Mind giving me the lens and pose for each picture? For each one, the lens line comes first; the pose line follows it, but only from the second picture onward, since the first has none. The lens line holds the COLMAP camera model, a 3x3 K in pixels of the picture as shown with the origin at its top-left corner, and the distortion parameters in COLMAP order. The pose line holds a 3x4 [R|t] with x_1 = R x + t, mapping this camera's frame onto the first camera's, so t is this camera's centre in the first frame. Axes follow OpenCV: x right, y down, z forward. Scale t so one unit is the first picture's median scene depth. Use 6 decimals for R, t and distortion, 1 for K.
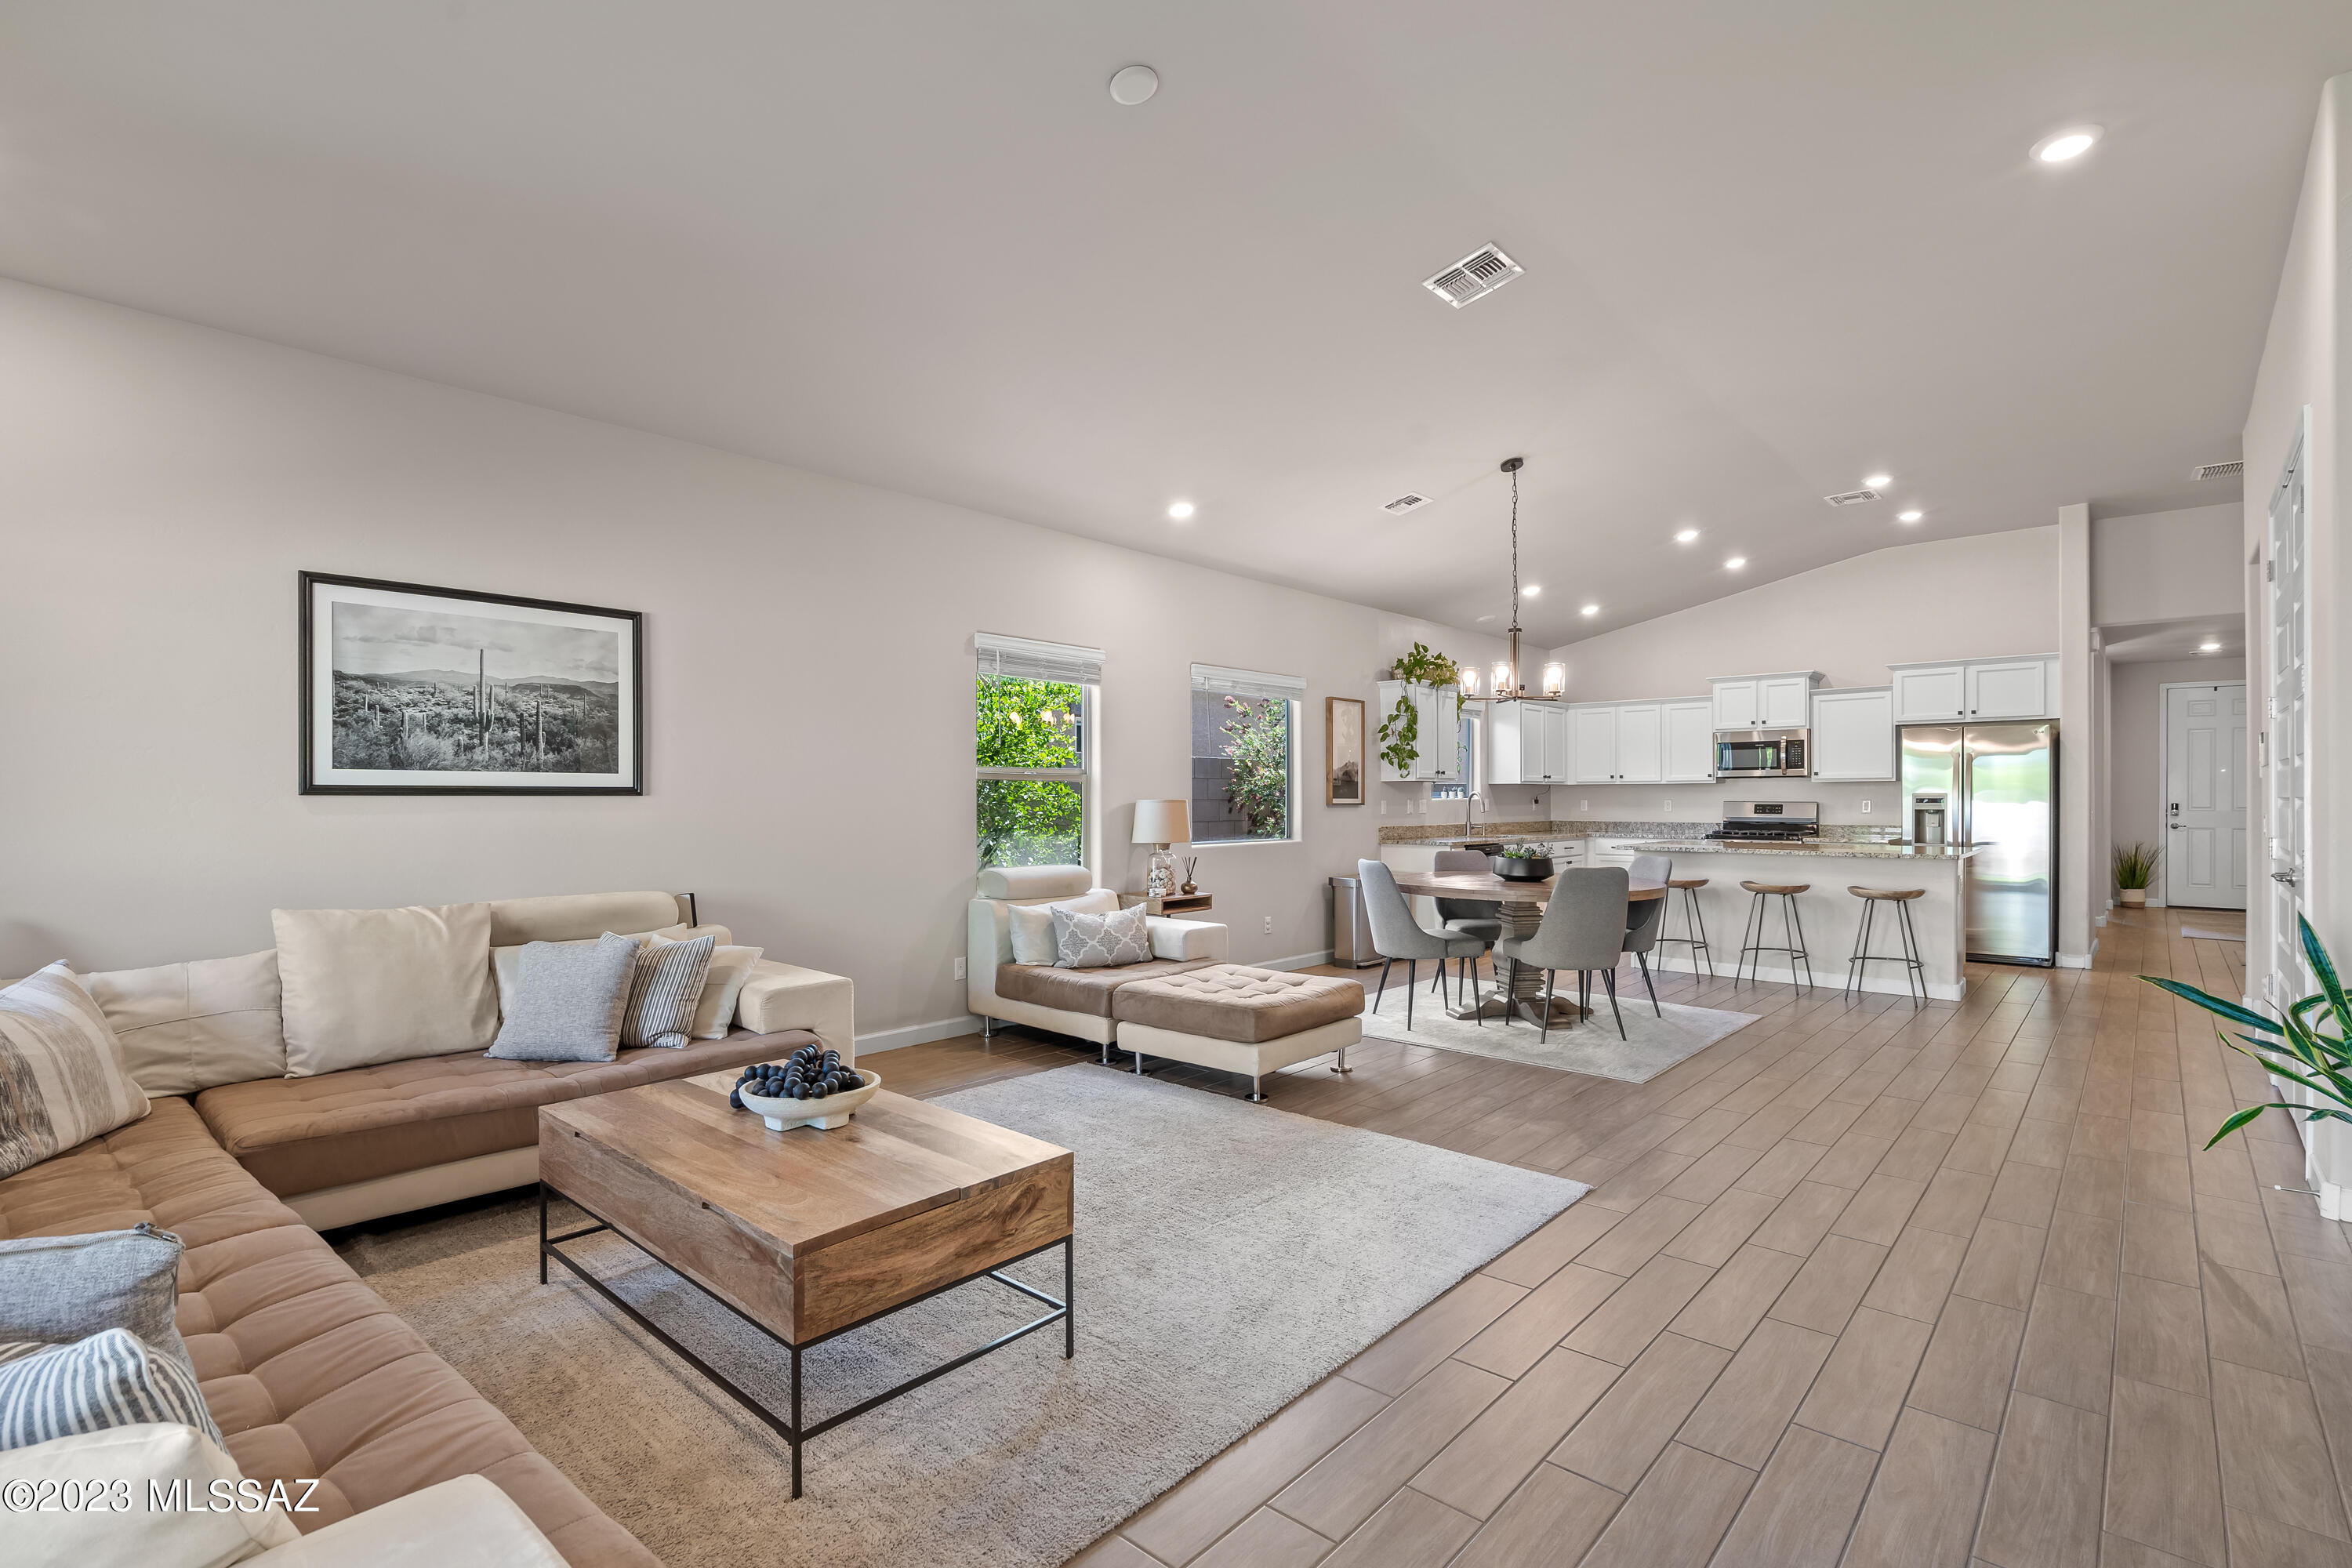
lens RADIAL K [[1088.1, 0, 1179.3], [0, 1088.1, 795.5], [0, 0, 1]] dist [-0.004602, 0.002060]
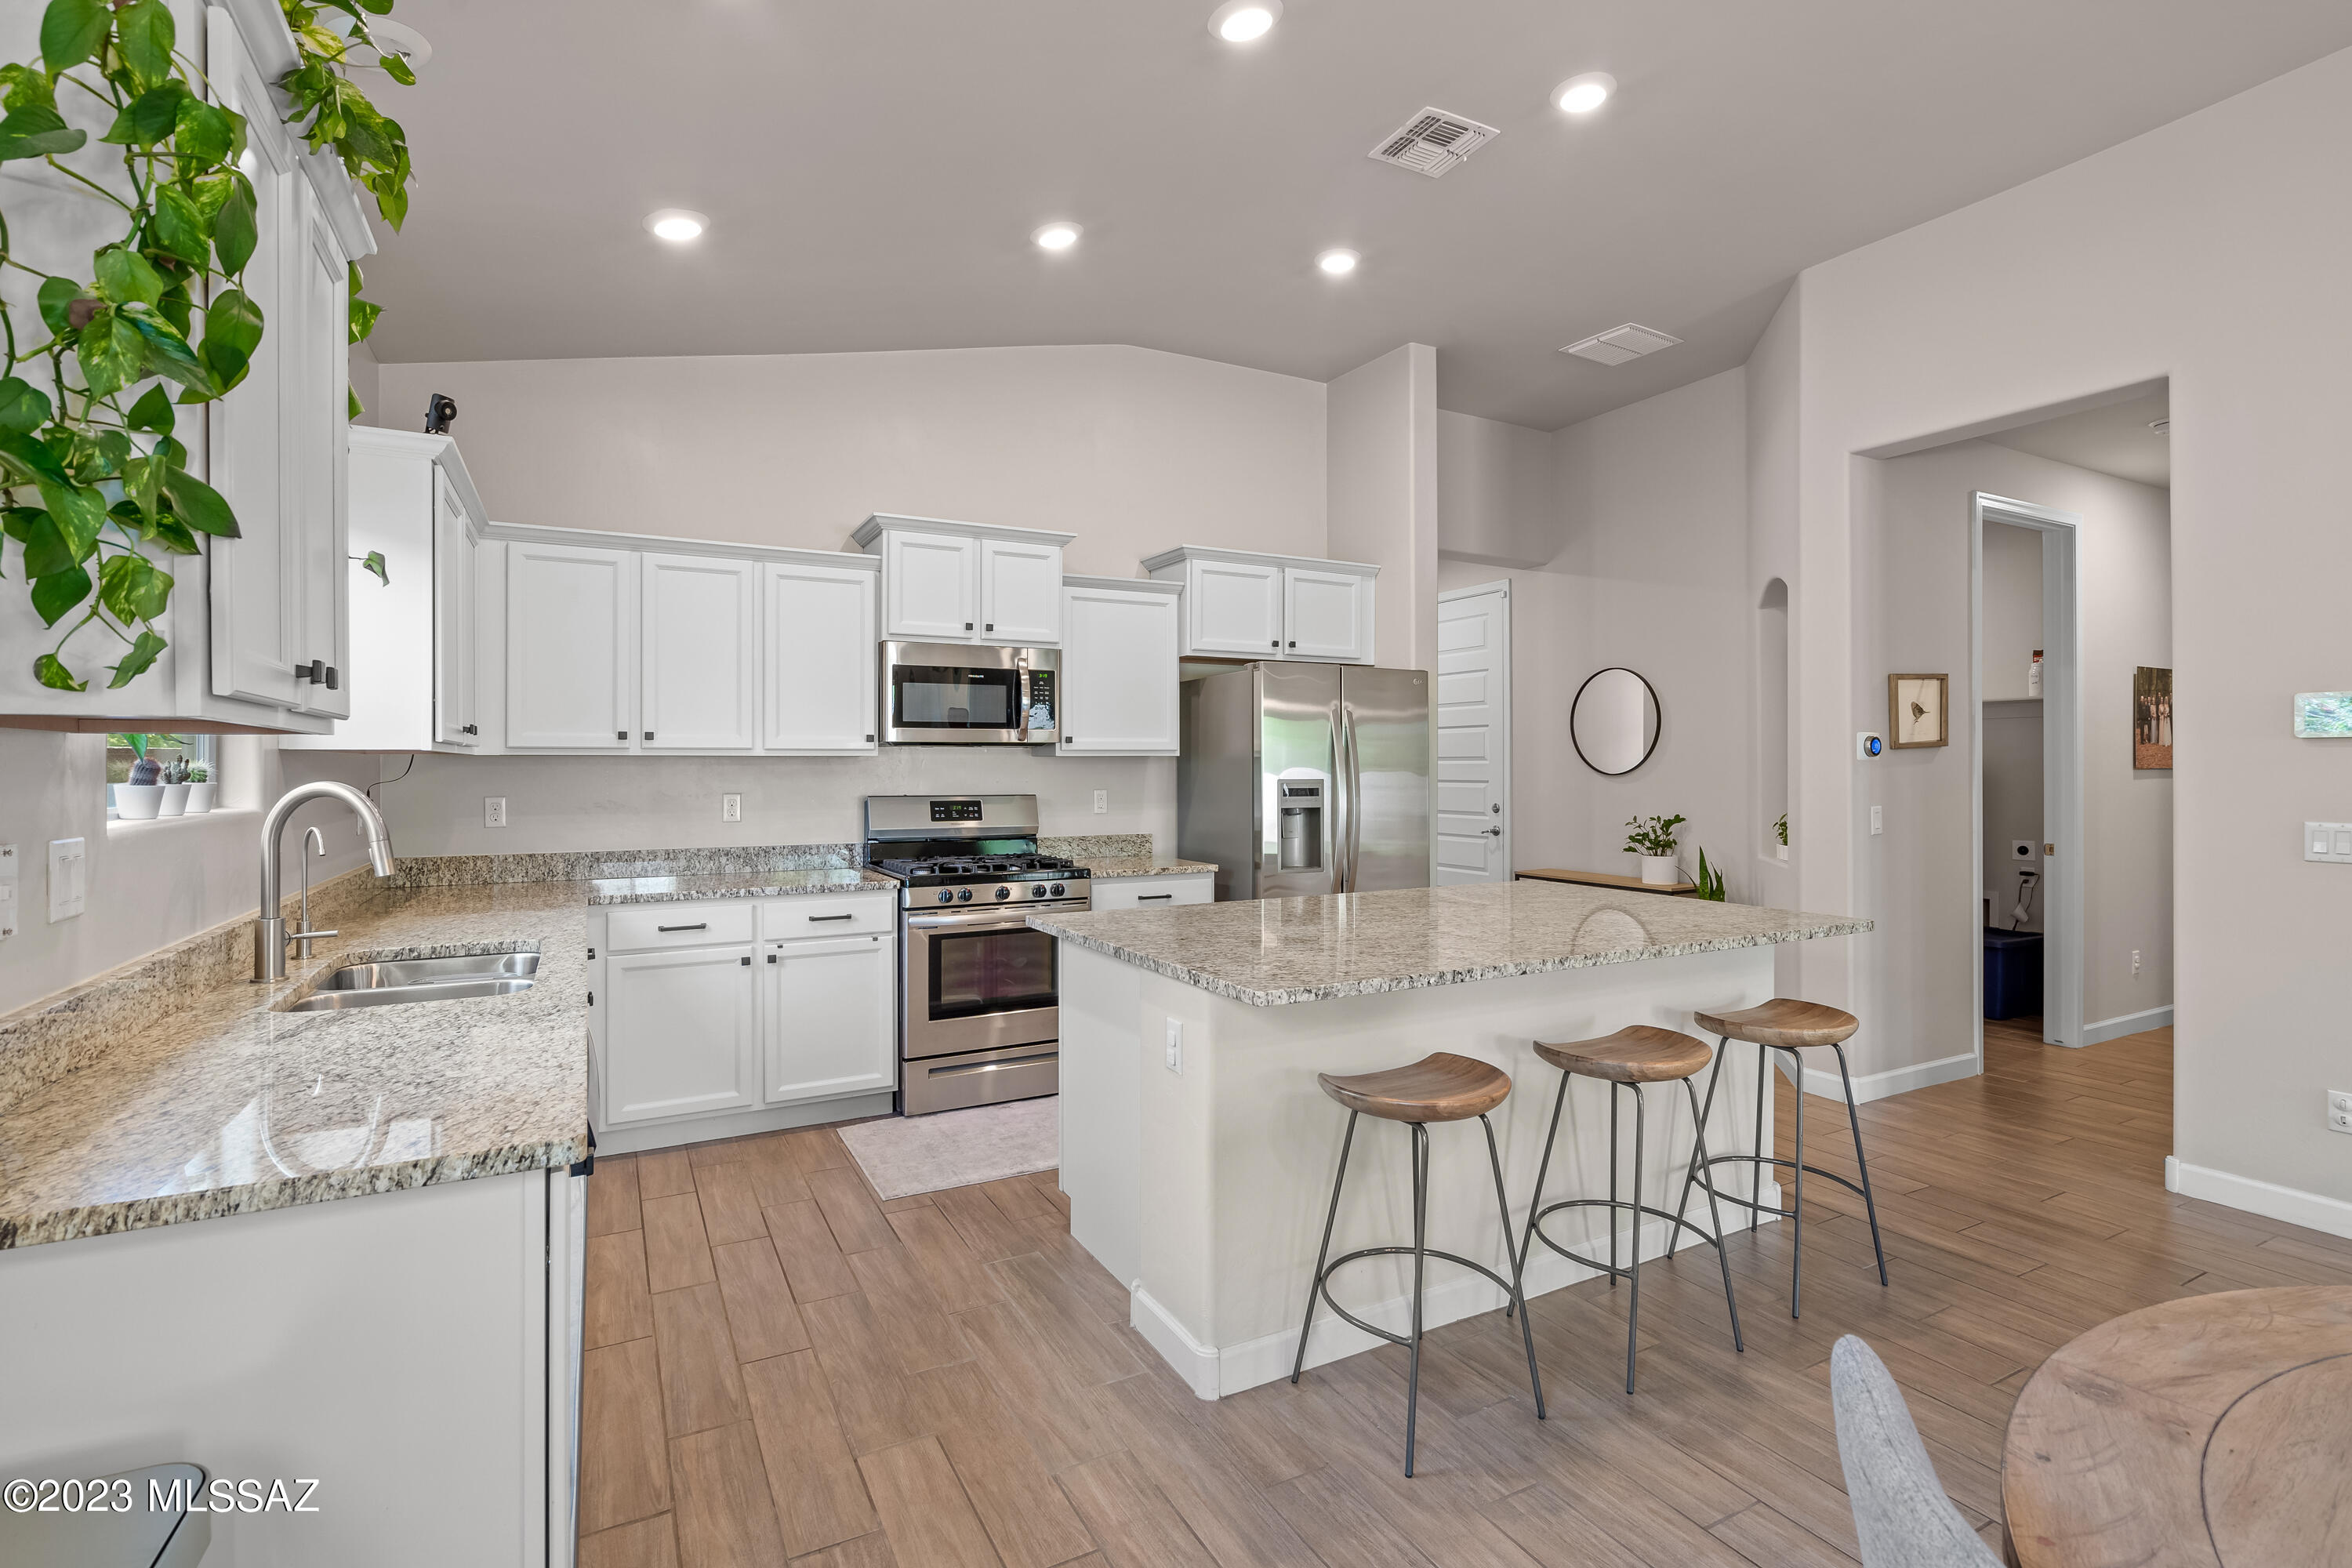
lens RADIAL K [[1088.1, 0, 1181.3], [0, 1088.1, 773.7], [0, 0, 1]] dist [-0.004602, 0.002060]
pose [[0.336366, -0.005718, 0.941714, 0.121076], [-0.000882, 0.999979, 0.006387, -0.007325], [-0.941731, -0.002979, 0.336354, 0.759408]]
